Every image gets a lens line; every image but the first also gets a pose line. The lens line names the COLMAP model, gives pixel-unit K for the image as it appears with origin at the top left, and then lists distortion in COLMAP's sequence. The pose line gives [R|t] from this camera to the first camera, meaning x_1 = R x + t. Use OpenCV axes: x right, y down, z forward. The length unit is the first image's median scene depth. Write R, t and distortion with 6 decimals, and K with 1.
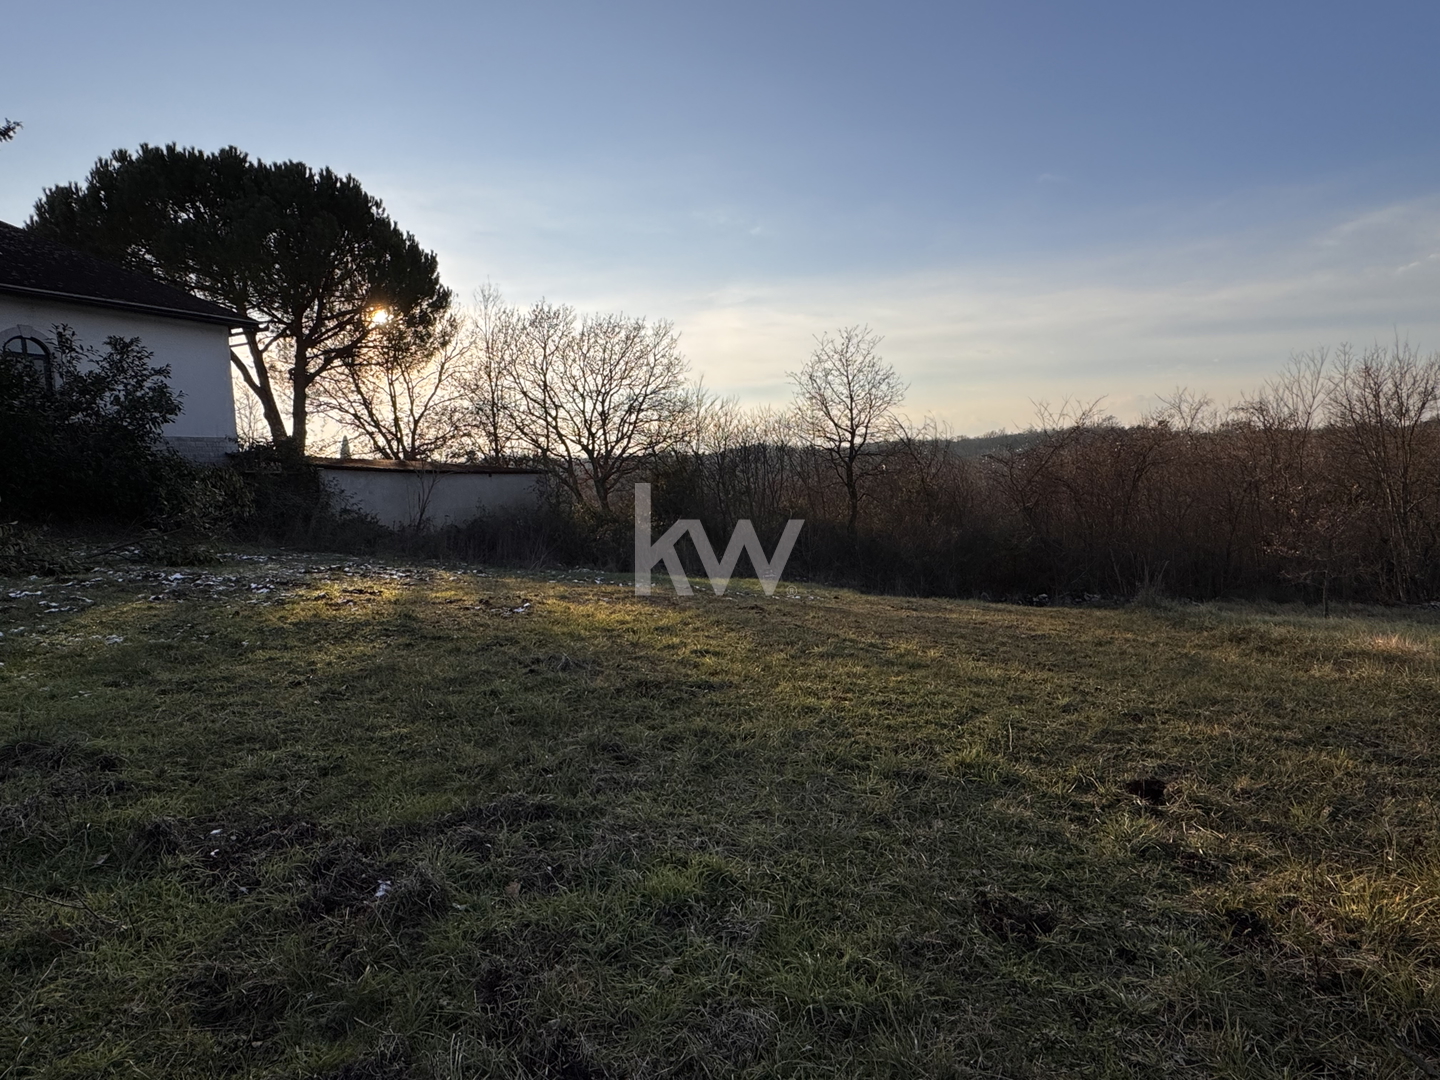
lens RADIAL K [[842.4, 0, 731.7], [0, 842.4, 530.4], [0, 0, 1]] dist [0.009119, 0.003854]
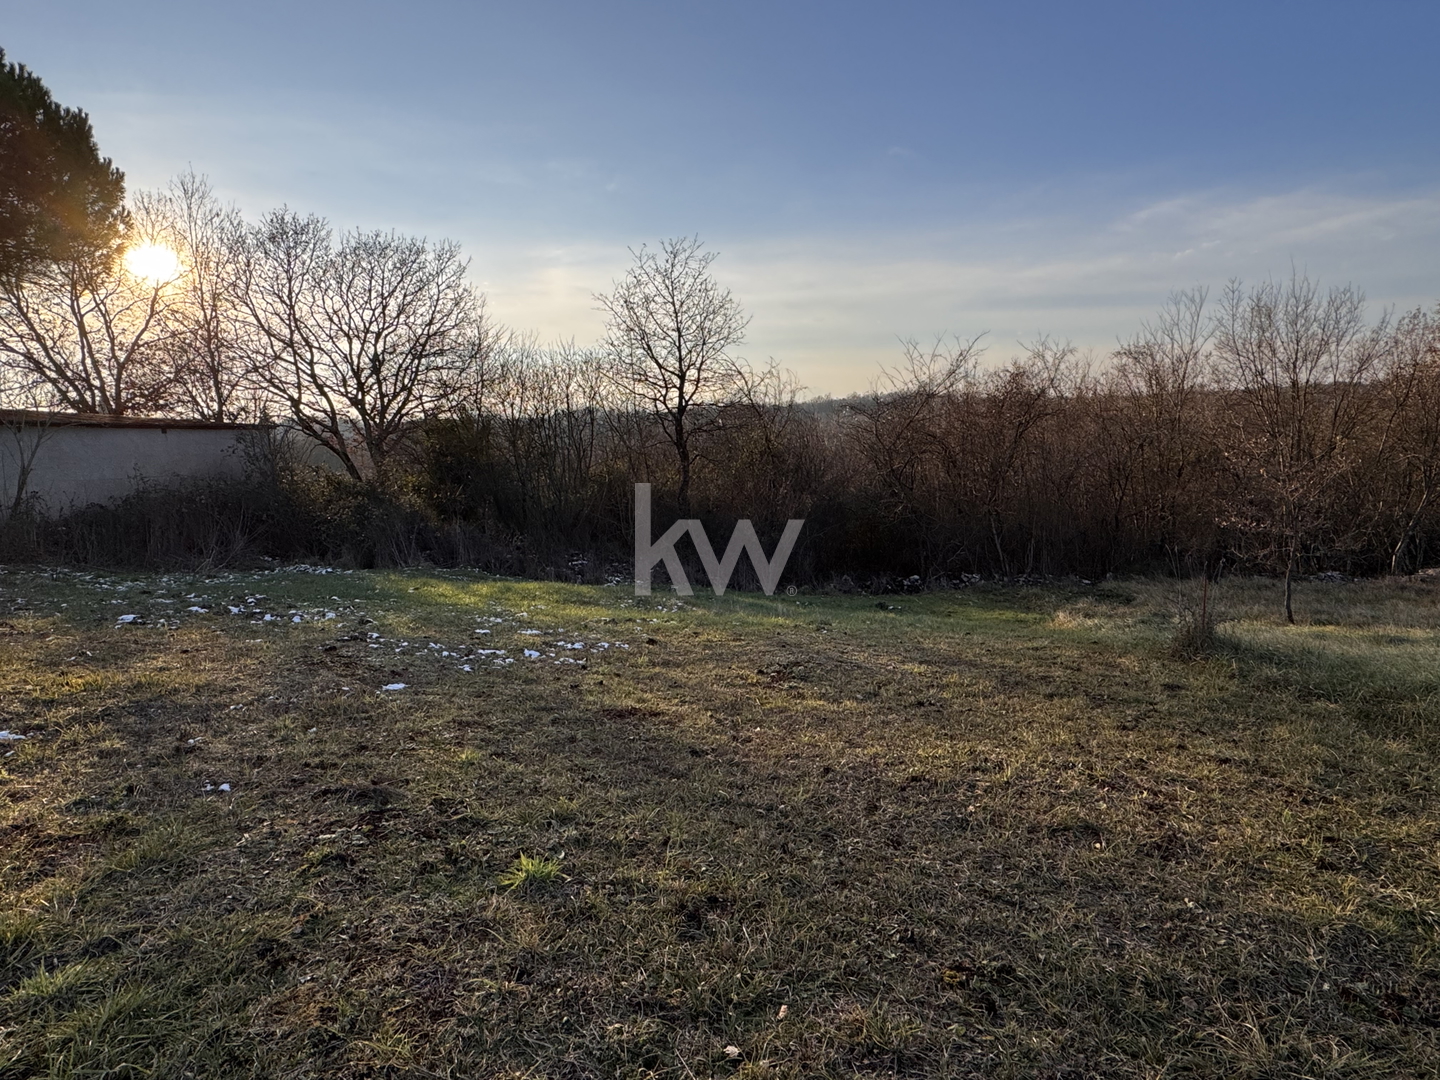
lens RADIAL K [[842.4, 0, 718.7], [0, 842.4, 532.4], [0, 0, 1]] dist [0.009119, 0.003854]
pose [[0.984201, -0.021424, 0.175753, 0.031774], [0.014471, 0.999064, 0.040752, -0.001252], [-0.176461, -0.037565, 0.983590, 0.187323]]
